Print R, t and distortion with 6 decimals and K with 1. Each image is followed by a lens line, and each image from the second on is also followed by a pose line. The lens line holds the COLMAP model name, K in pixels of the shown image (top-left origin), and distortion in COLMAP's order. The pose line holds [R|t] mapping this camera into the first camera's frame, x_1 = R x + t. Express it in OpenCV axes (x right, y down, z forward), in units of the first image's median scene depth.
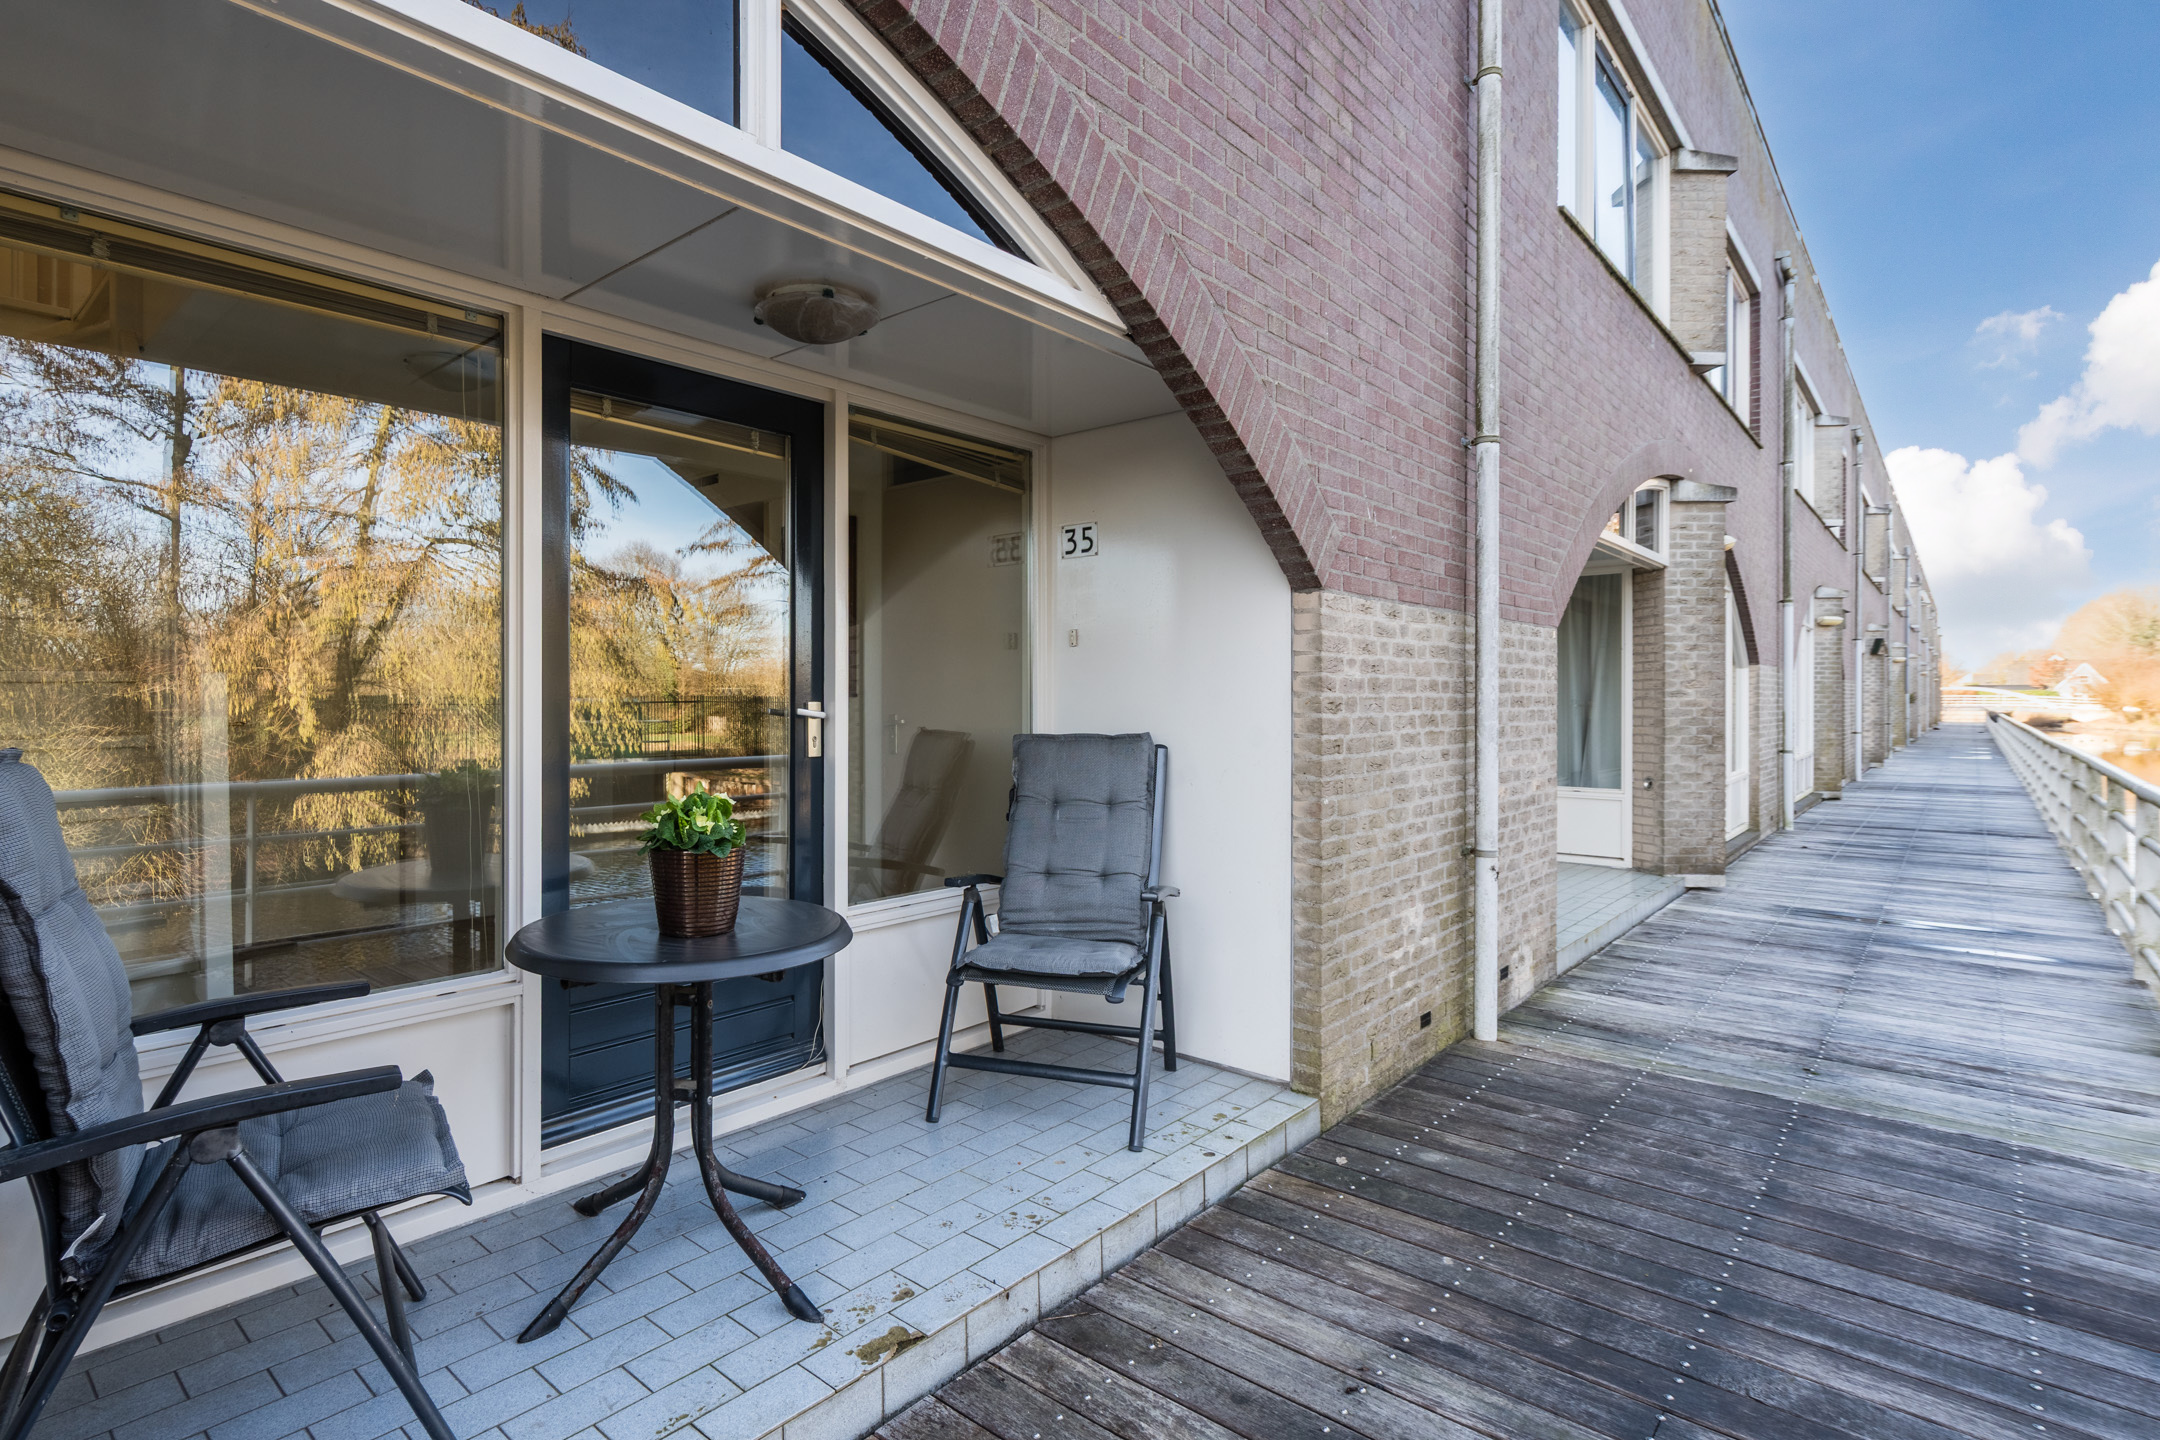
lens RADIAL K [[1015.4, 0, 1036.0], [0, 1015.4, 706.1], [0, 0, 1]] dist [-0.006782, 0.002620]
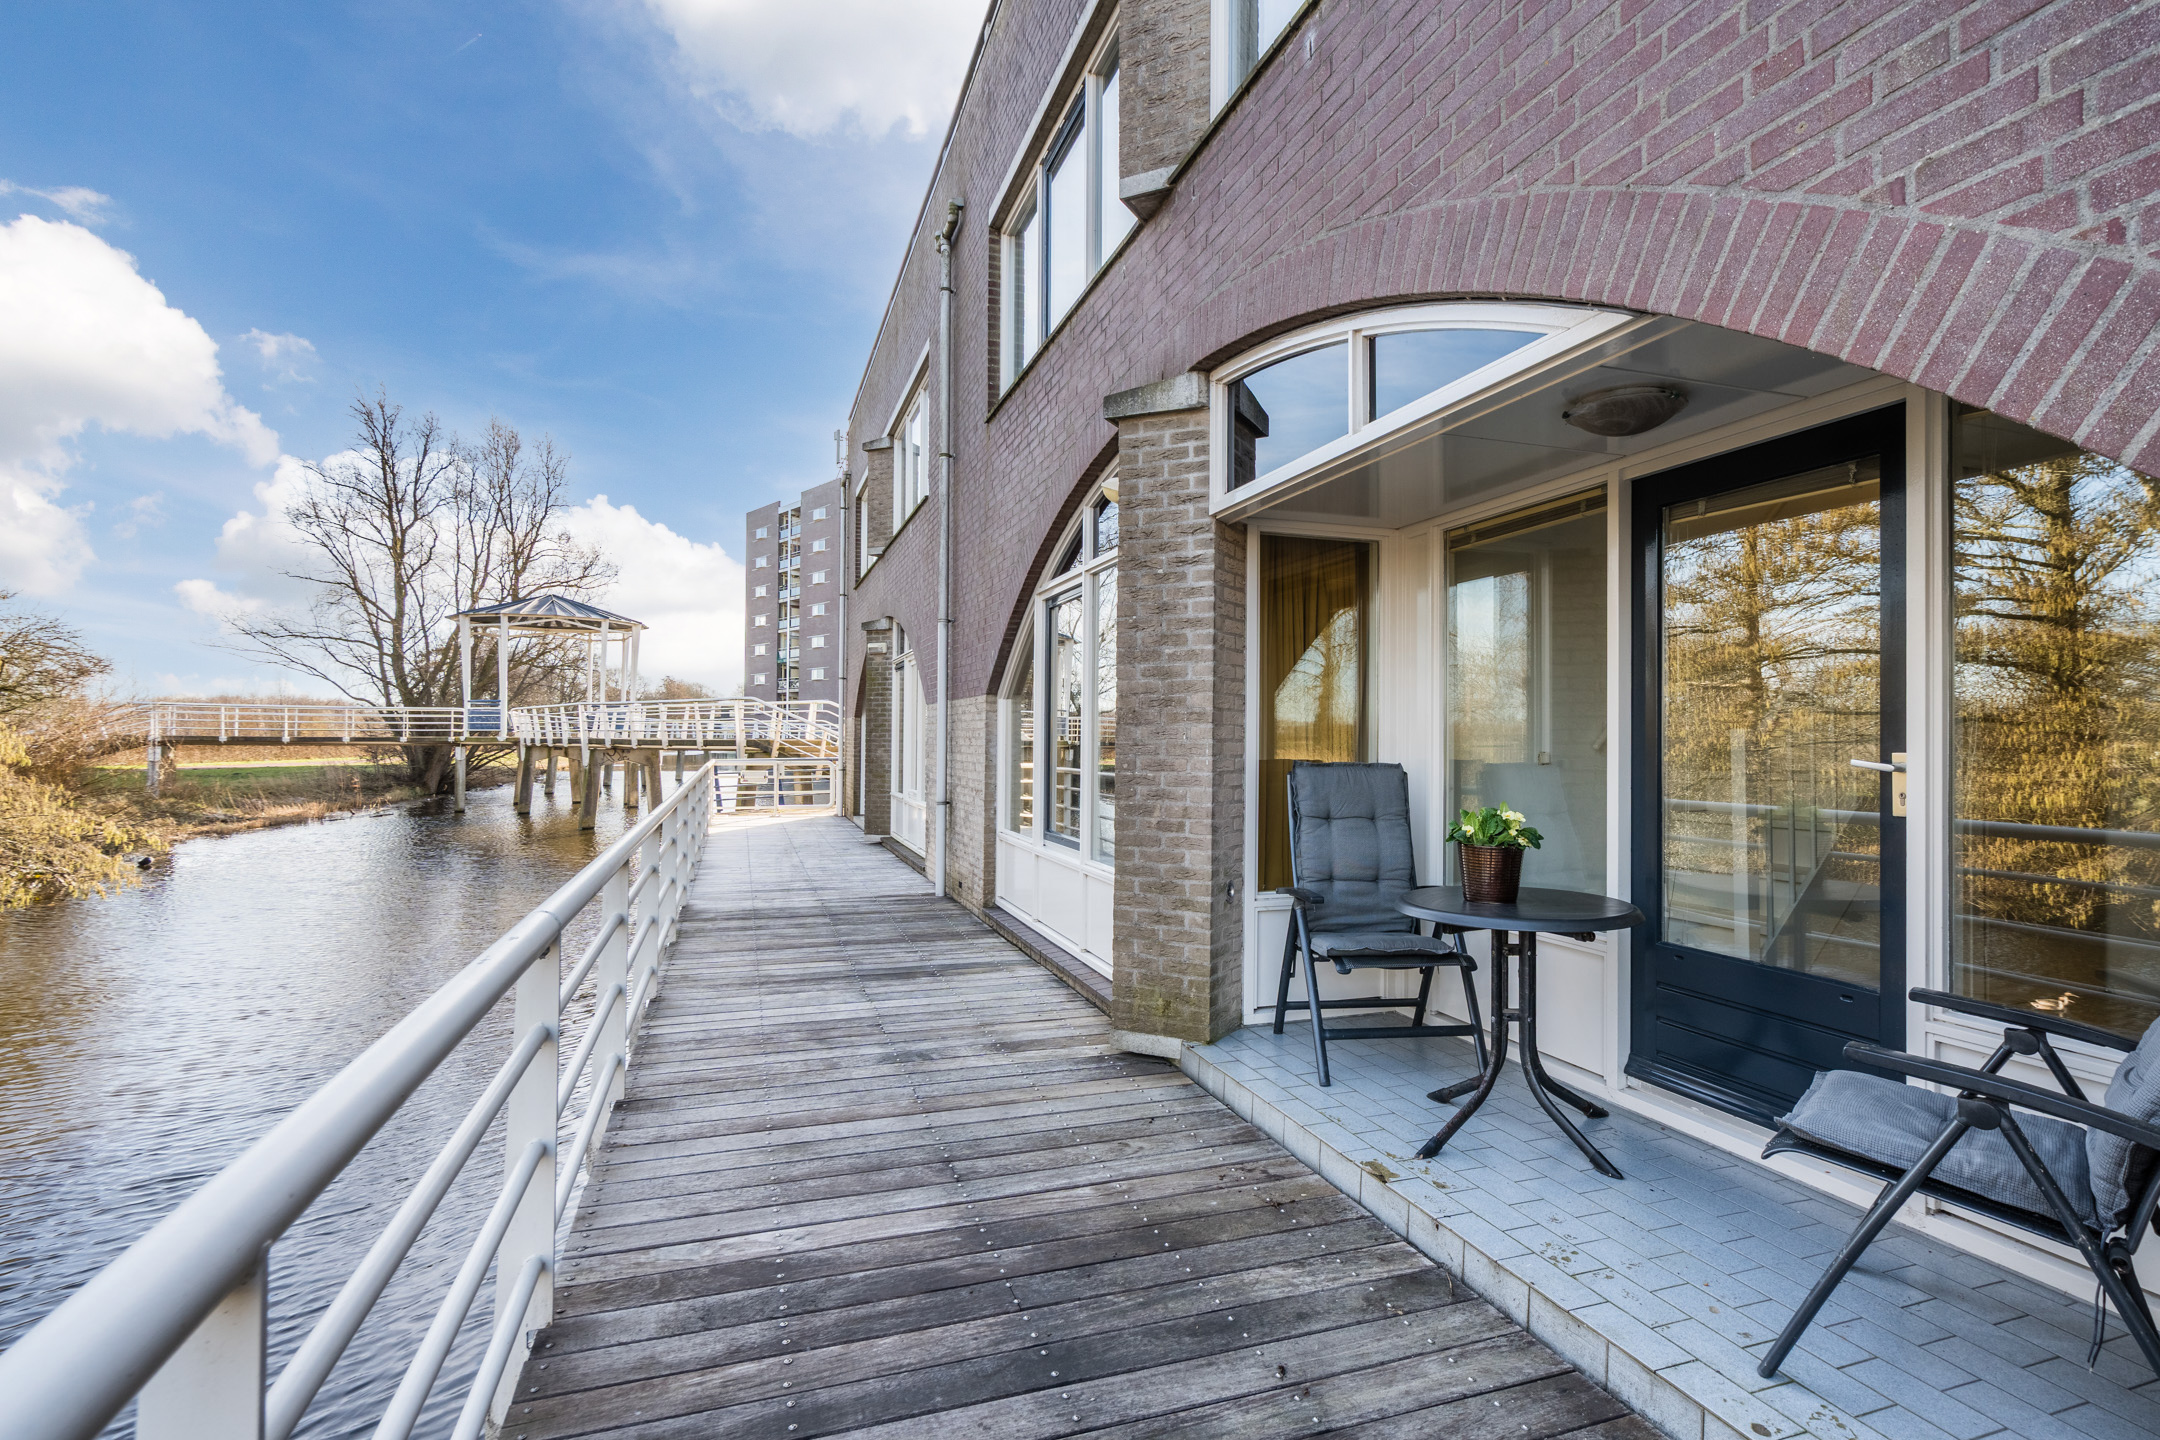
lens RADIAL K [[1015.4, 0, 1152.8], [0, 1015.4, 718.3], [0, 0, 1]] dist [-0.006782, 0.002620]
pose [[-0.426934, -0.012797, -0.904192, 1.229344], [-0.003438, 0.999916, -0.012528, -0.025746], [0.904276, -0.002240, -0.426942, 1.190835]]
